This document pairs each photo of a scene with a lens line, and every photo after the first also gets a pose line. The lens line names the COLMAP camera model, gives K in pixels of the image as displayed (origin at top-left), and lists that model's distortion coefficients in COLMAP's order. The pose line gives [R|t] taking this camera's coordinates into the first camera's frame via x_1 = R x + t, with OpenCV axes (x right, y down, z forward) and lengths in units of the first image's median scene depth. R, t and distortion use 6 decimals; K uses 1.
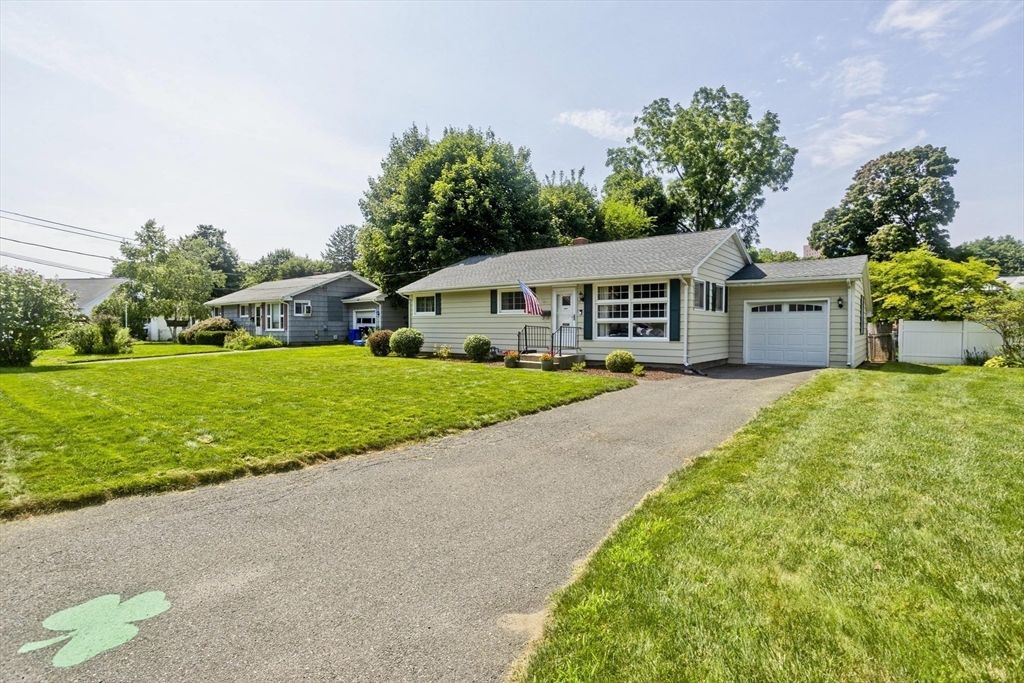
lens RADIAL K [[494.1, 0, 514.3], [0, 494.1, 336.5], [0, 0, 1]] dist [-0.045579, 0.031215]
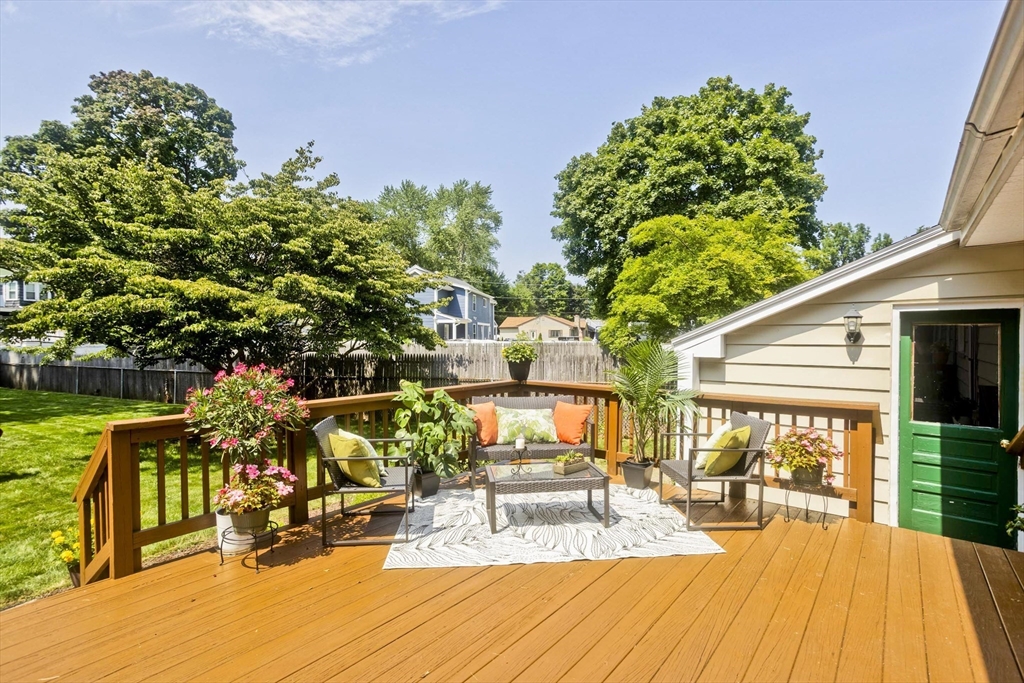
lens RADIAL K [[498.1, 0, 517.3], [0, 498.1, 339.2], [0, 0, 1]] dist [-0.048292, 0.031059]
pose [[0.000028, -0.010612, 0.999944, 0.345112], [0.021232, 0.999718, 0.010609, -0.067170], [-0.999775, 0.021230, 0.000253, 1.448080]]
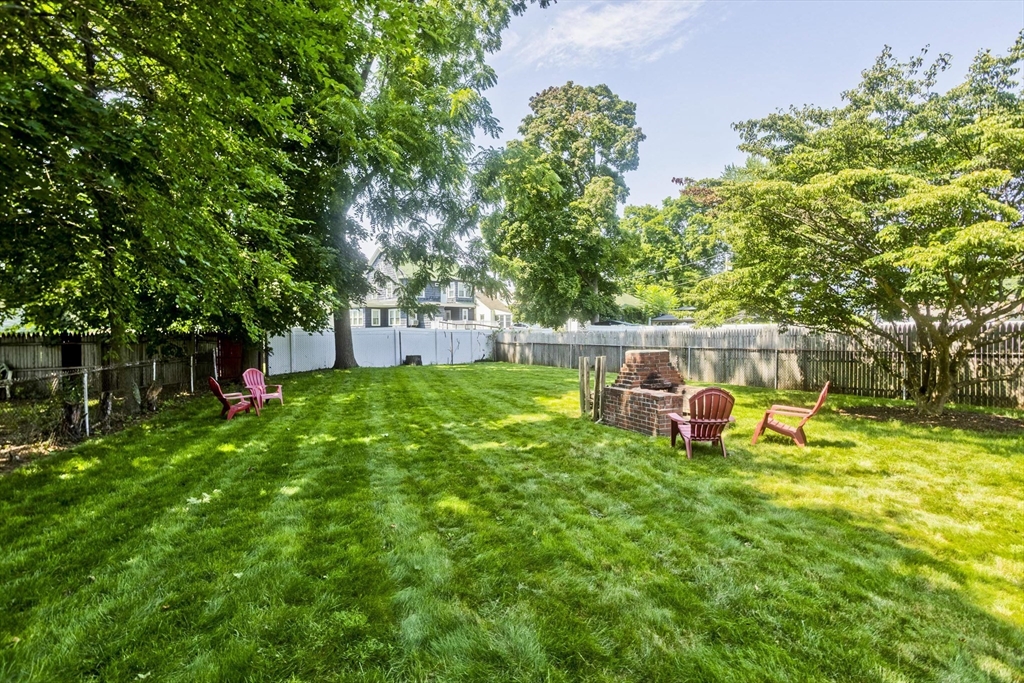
lens RADIAL K [[494.1, 0, 514.3], [0, 494.1, 336.5], [0, 0, 1]] dist [-0.045579, 0.031215]
pose [[0.542763, -0.015543, 0.839742, 0.341016], [0.022848, 0.999732, 0.003737, -0.039396], [-0.839575, 0.017158, 0.542973, 1.899063]]
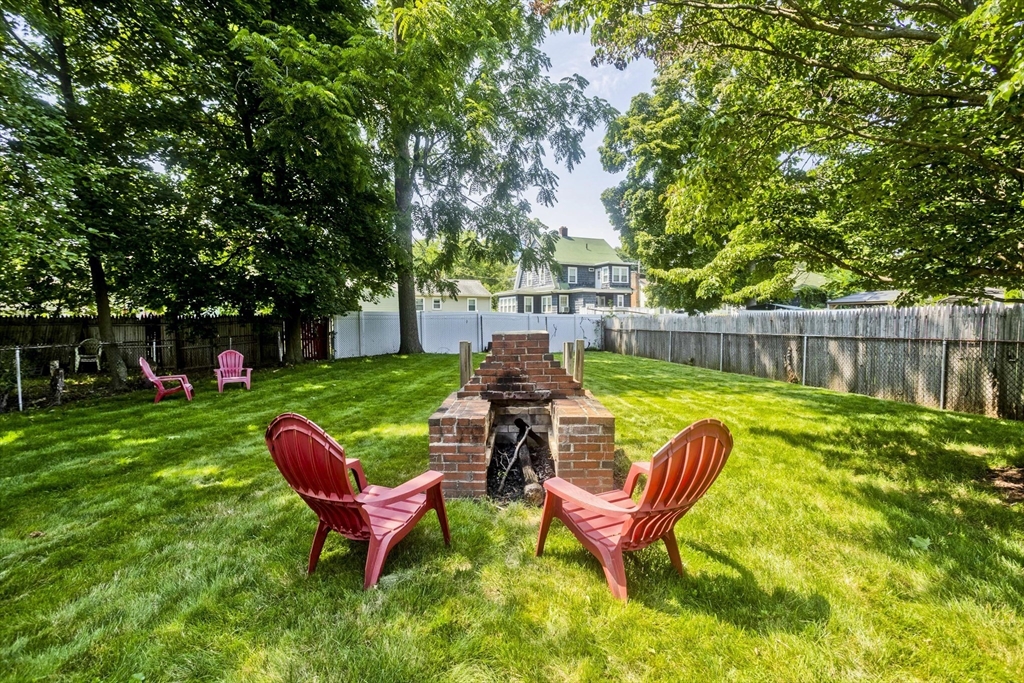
lens RADIAL K [[494.1, 0, 514.3], [0, 494.1, 336.5], [0, 0, 1]] dist [-0.045579, 0.031215]
pose [[0.822663, -0.023419, 0.568047, 0.649976], [0.016063, 0.999710, 0.017952, -0.025431], [-0.568302, -0.005643, 0.822801, 1.825350]]
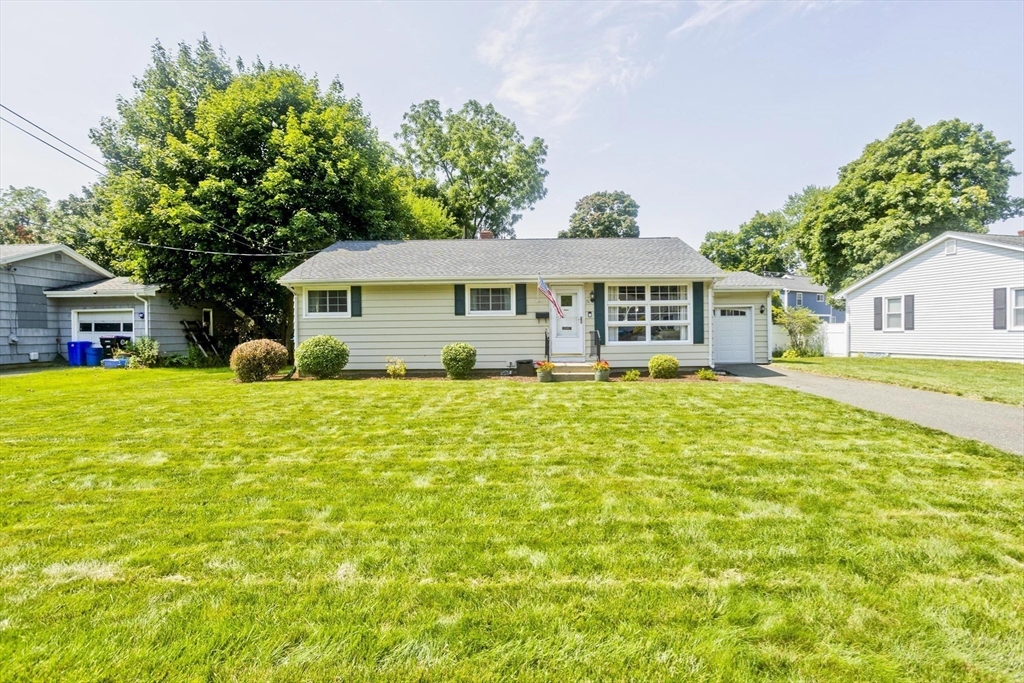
lens RADIAL K [[498.1, 0, 517.3], [0, 498.1, 339.2], [0, 0, 1]] dist [-0.048292, 0.031059]
pose [[0.788012, -0.017088, 0.615422, -0.502811], [0.024446, 0.999695, -0.003543, -0.004161], [-0.615174, 0.017836, 0.788190, 0.364885]]
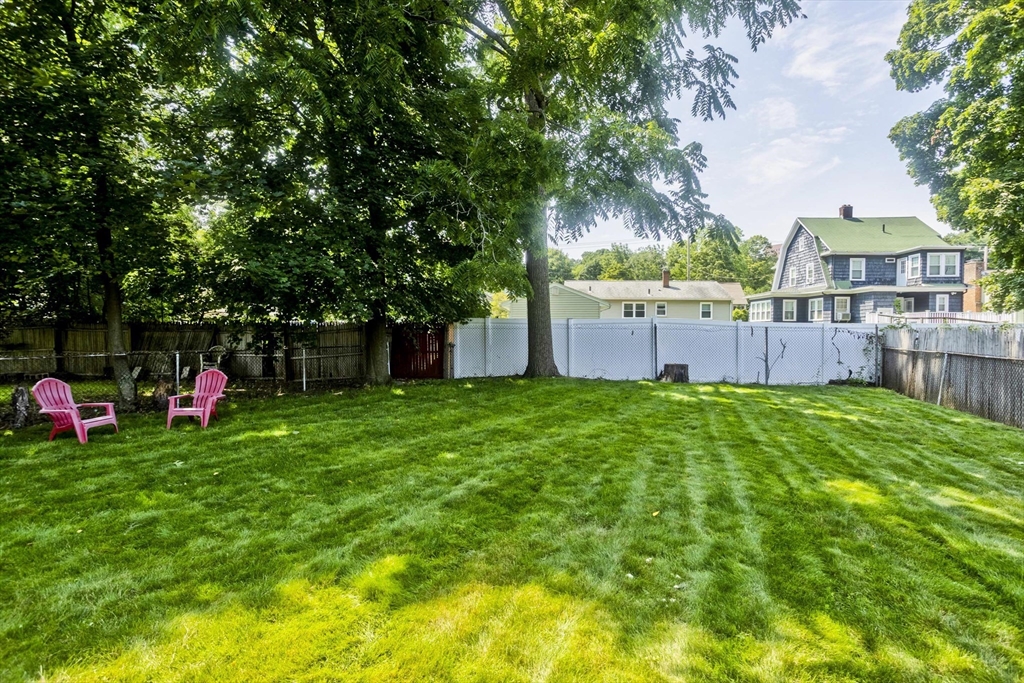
lens RADIAL K [[494.1, 0, 514.3], [0, 494.1, 336.5], [0, 0, 1]] dist [-0.045579, 0.031215]
pose [[0.996877, 0.003087, 0.078911, 0.971221], [-0.003068, 0.999995, -0.000369, -0.035223], [-0.078912, 0.000126, 0.996882, 2.067952]]
